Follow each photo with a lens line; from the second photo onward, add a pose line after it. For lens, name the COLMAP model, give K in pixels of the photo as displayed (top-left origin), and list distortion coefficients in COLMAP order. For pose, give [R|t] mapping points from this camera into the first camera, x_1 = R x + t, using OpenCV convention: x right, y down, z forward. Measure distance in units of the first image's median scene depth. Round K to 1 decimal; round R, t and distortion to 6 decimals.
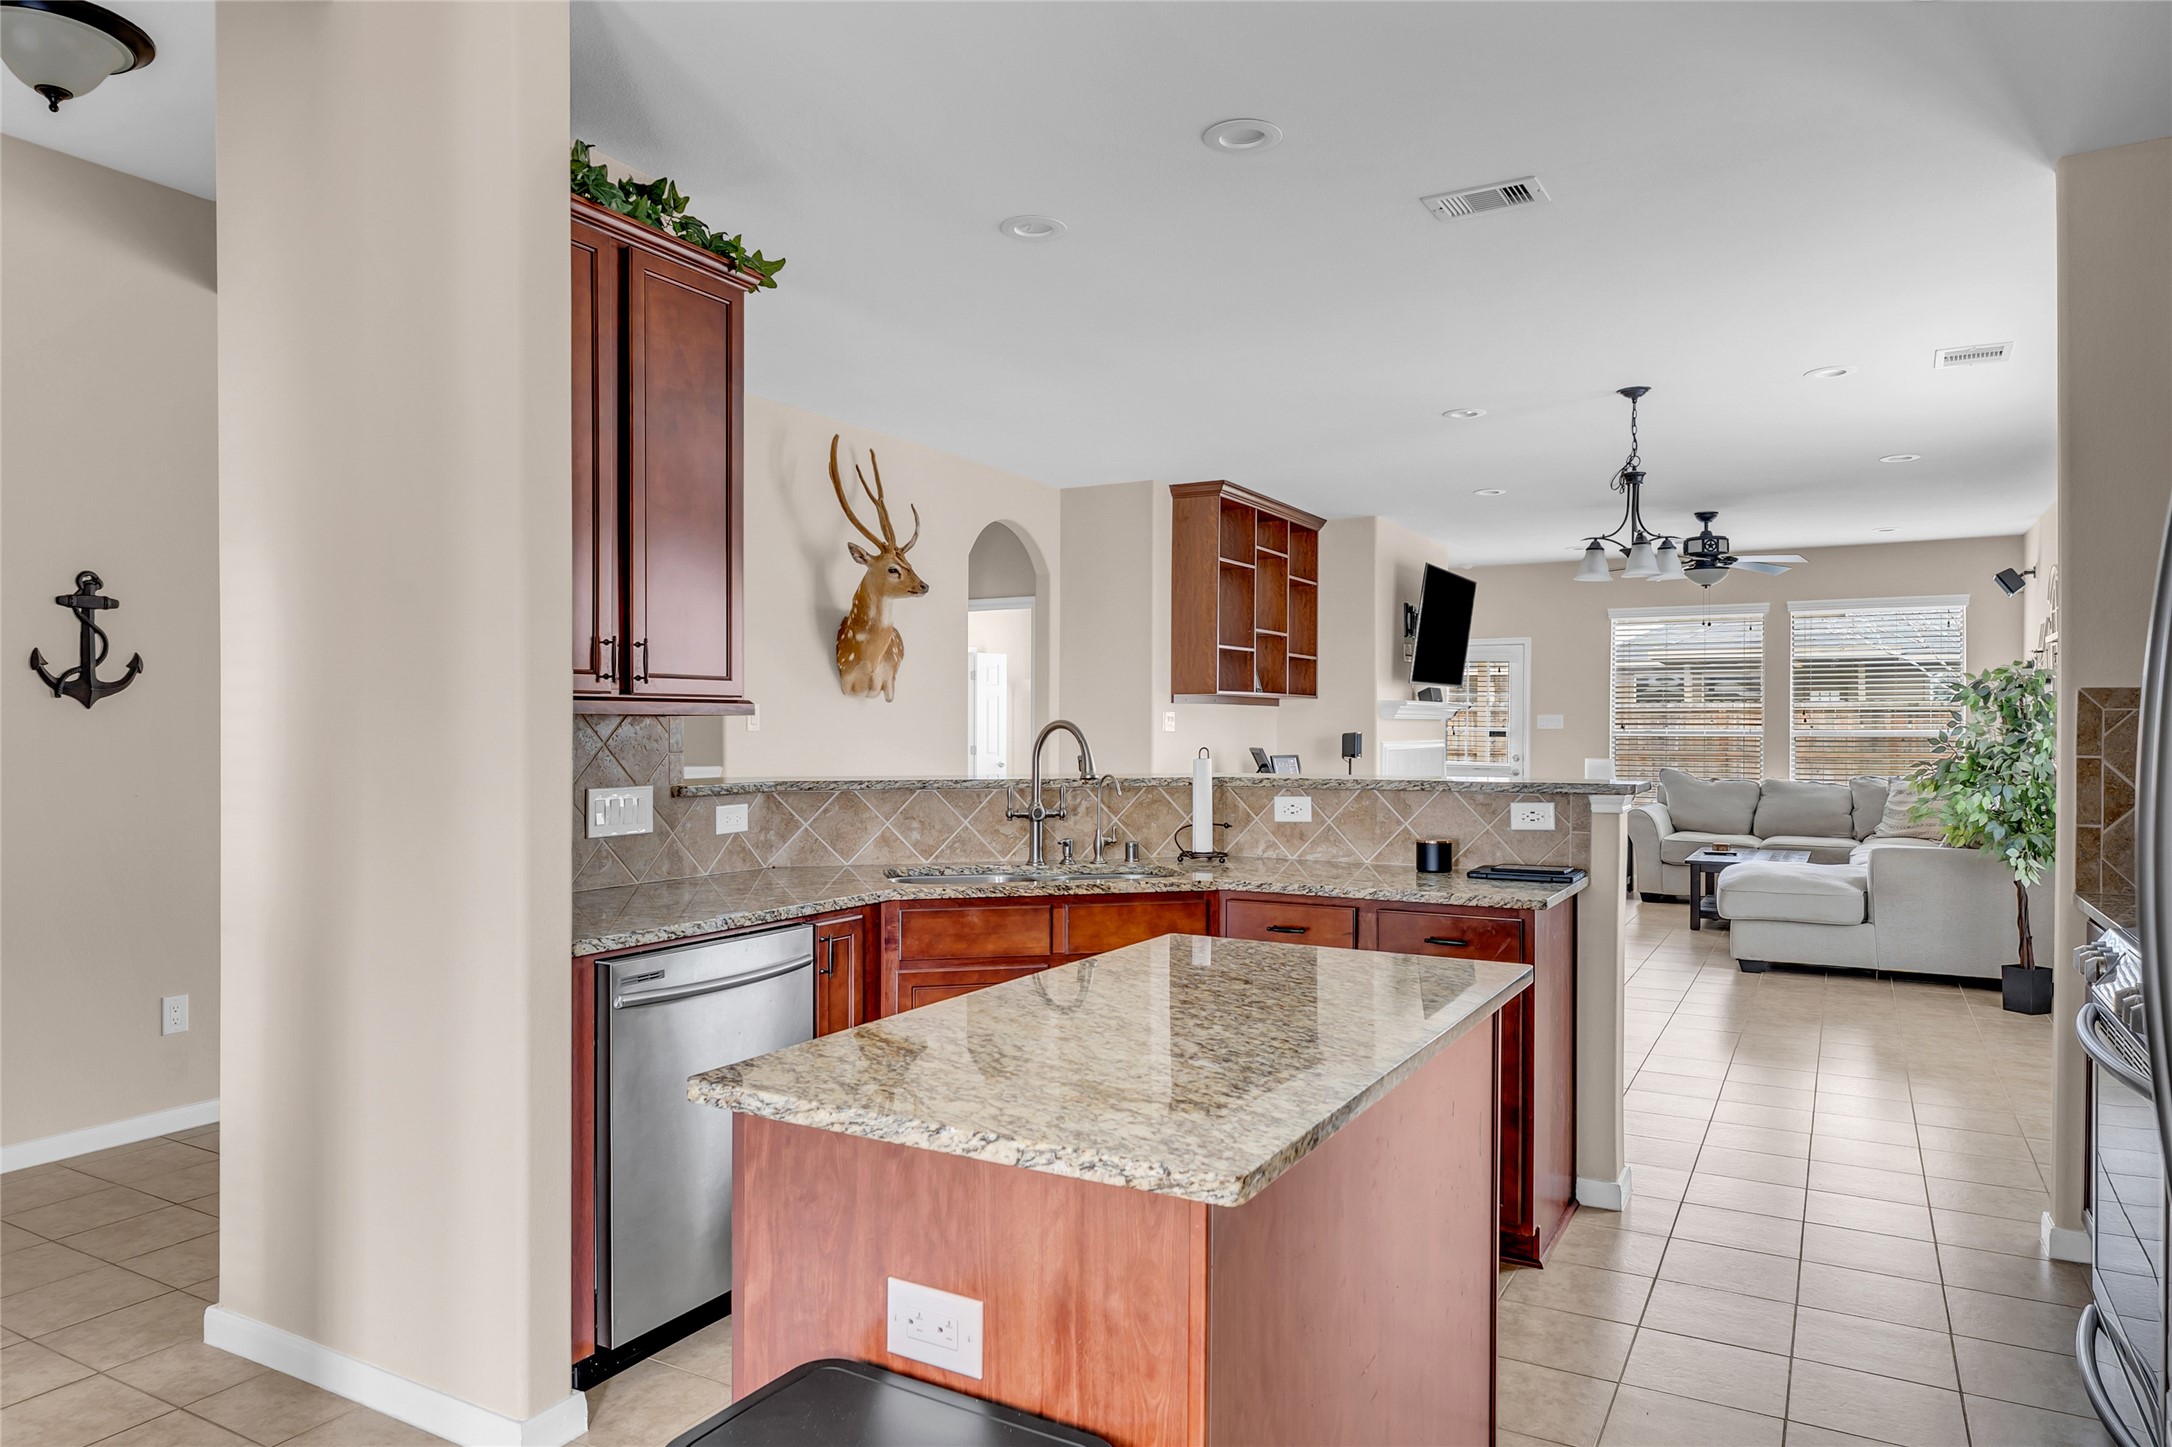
lens RADIAL K [[1360.6, 0, 1090.7], [0, 1360.6, 733.6], [0, 0, 1]] dist [-0.003309, 0.001490]
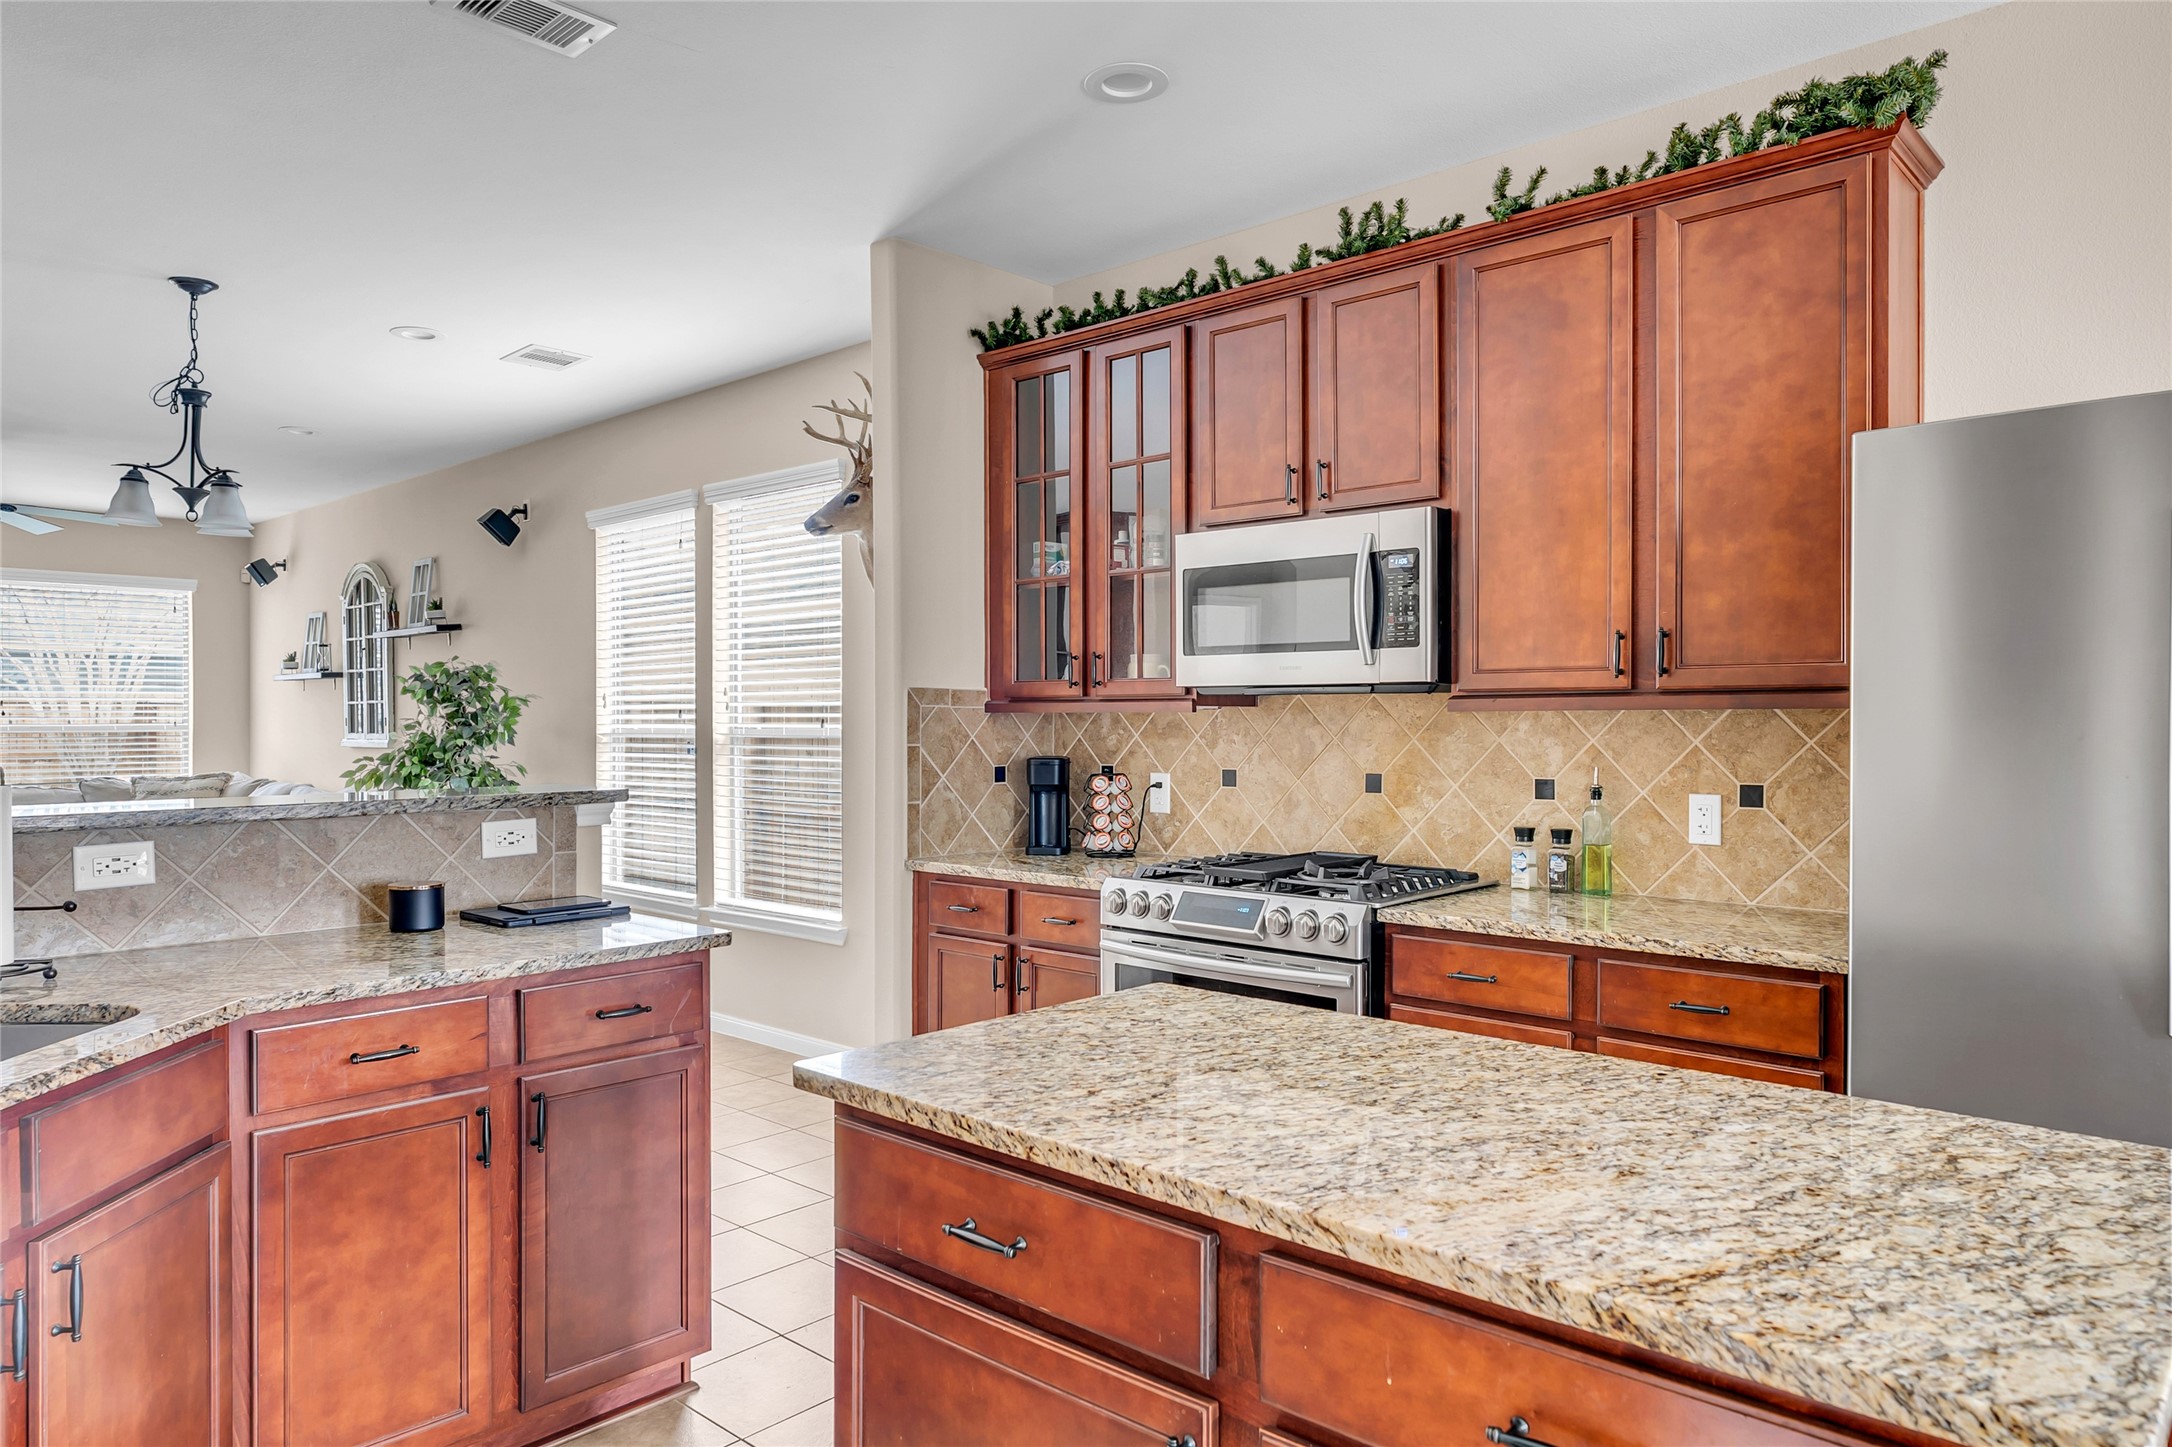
lens RADIAL K [[1360.6, 0, 1074.3], [0, 1360.6, 724.9], [0, 0, 1]] dist [-0.003309, 0.001490]
pose [[0.233177, -0.005977, 0.972416, -0.211846], [0.007018, 0.999965, 0.004463, -0.002730], [-0.972409, 0.005784, 0.233210, 0.309999]]
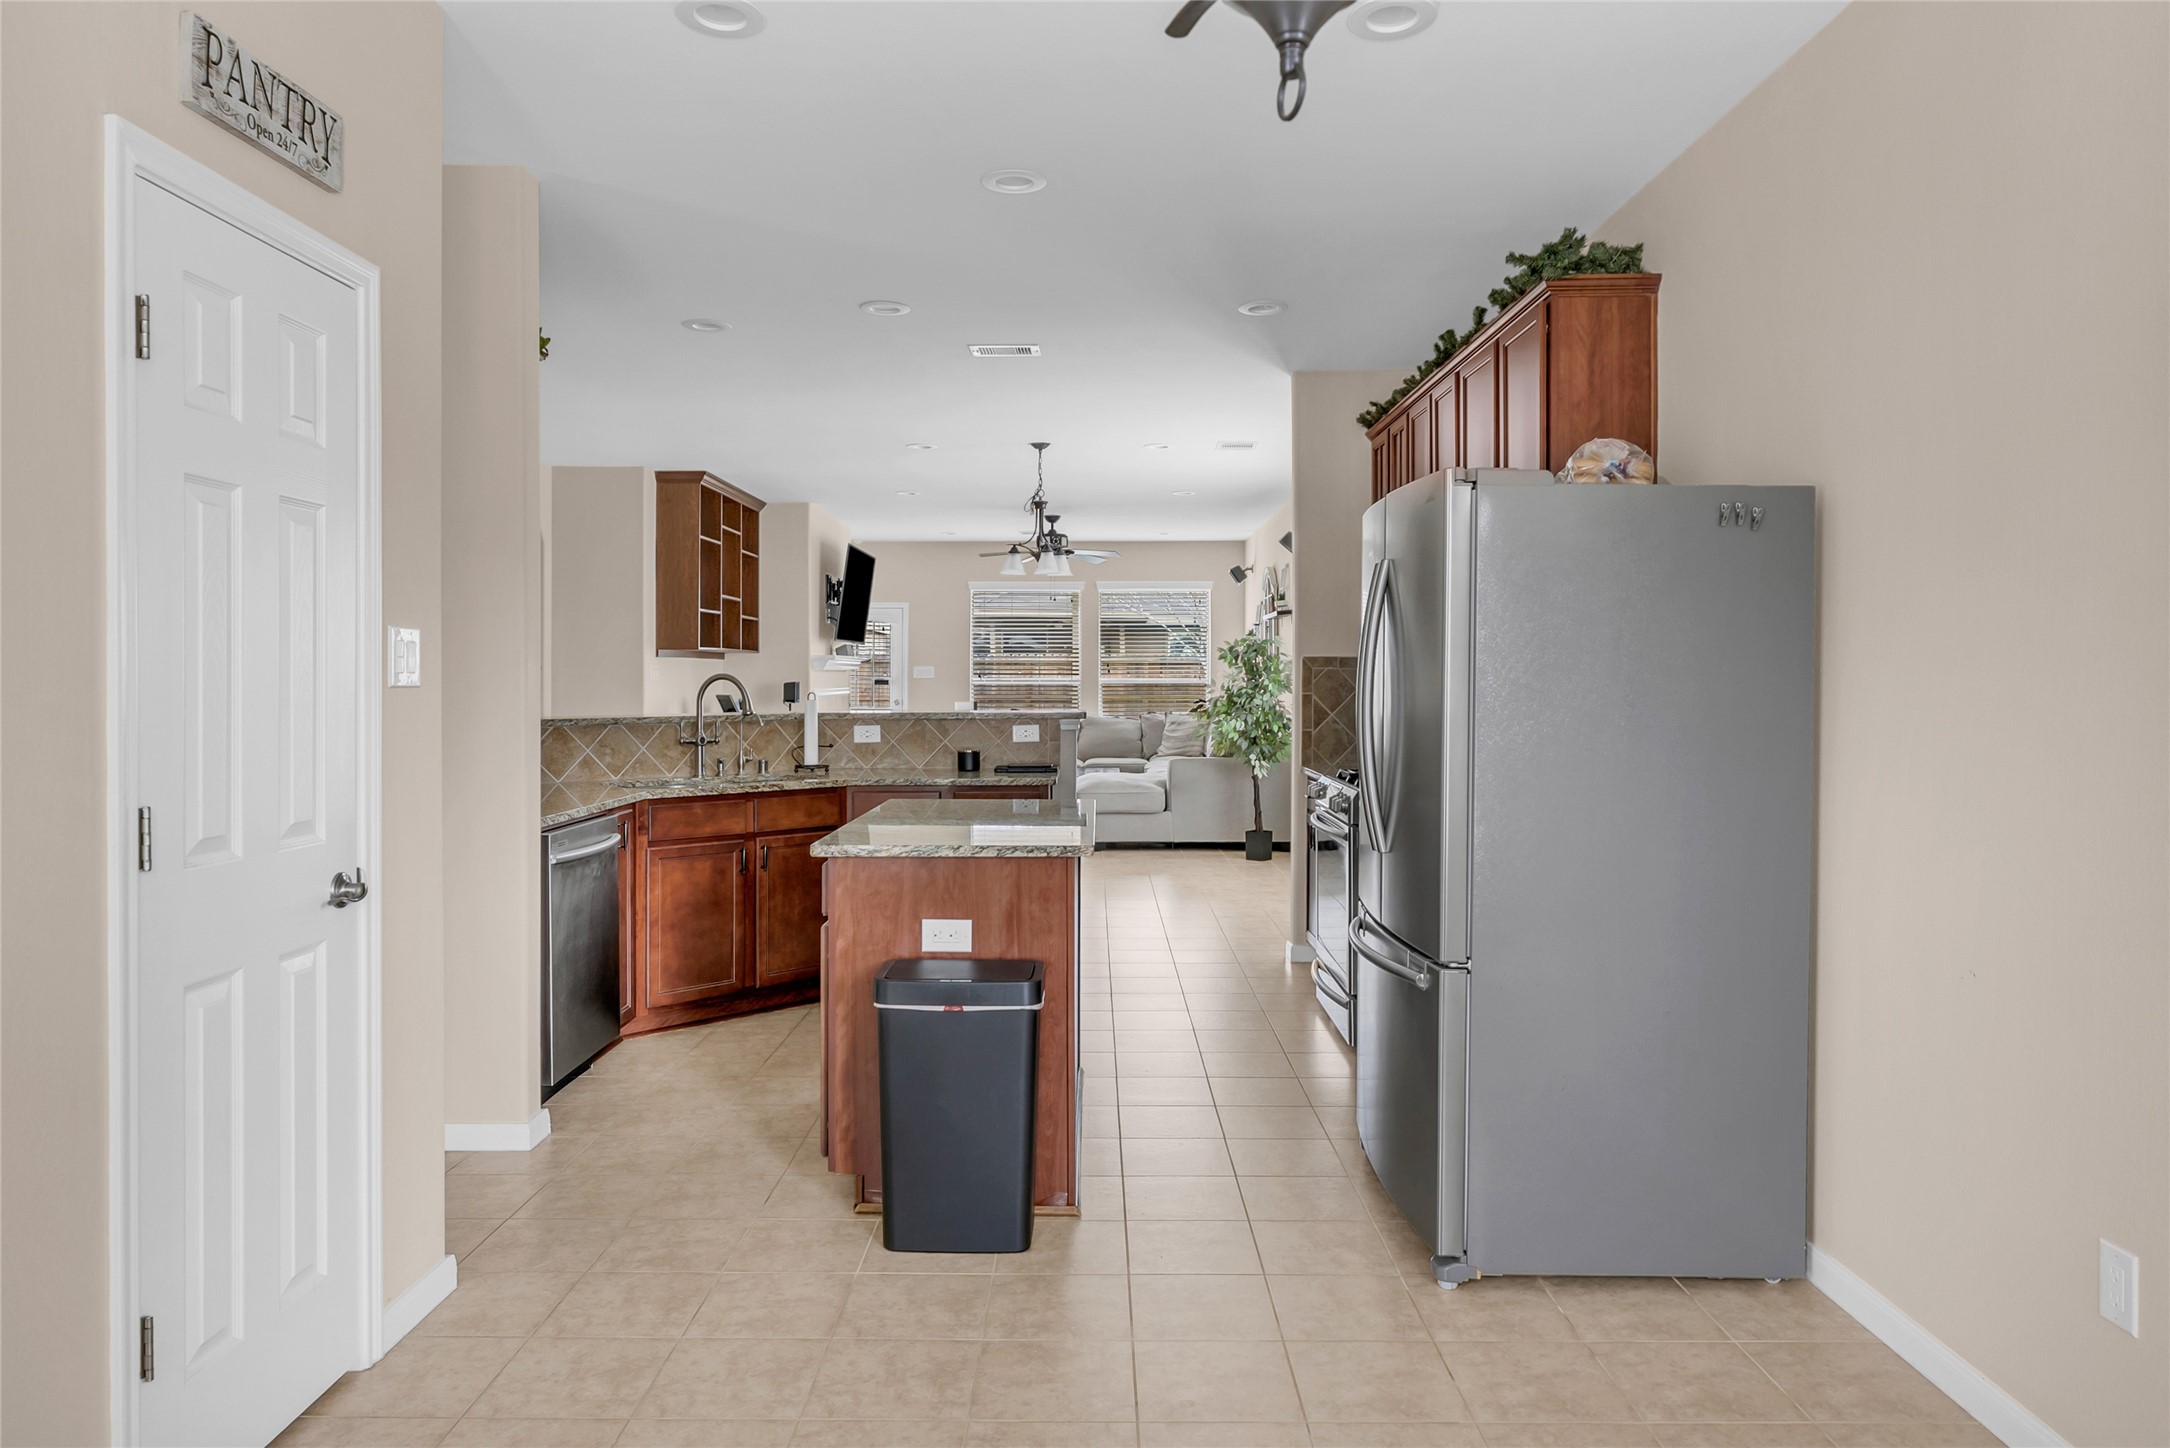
lens RADIAL K [[1359.4, 0, 1099.3], [0, 1359.4, 679.2], [0, 0, 1]] dist [-0.003309, 0.001490]
pose [[0.871183, -0.002516, 0.490952, -0.233997], [0.003577, 0.999993, -0.001223, -0.000709], [-0.490945, 0.002822, 0.871186, -0.265424]]
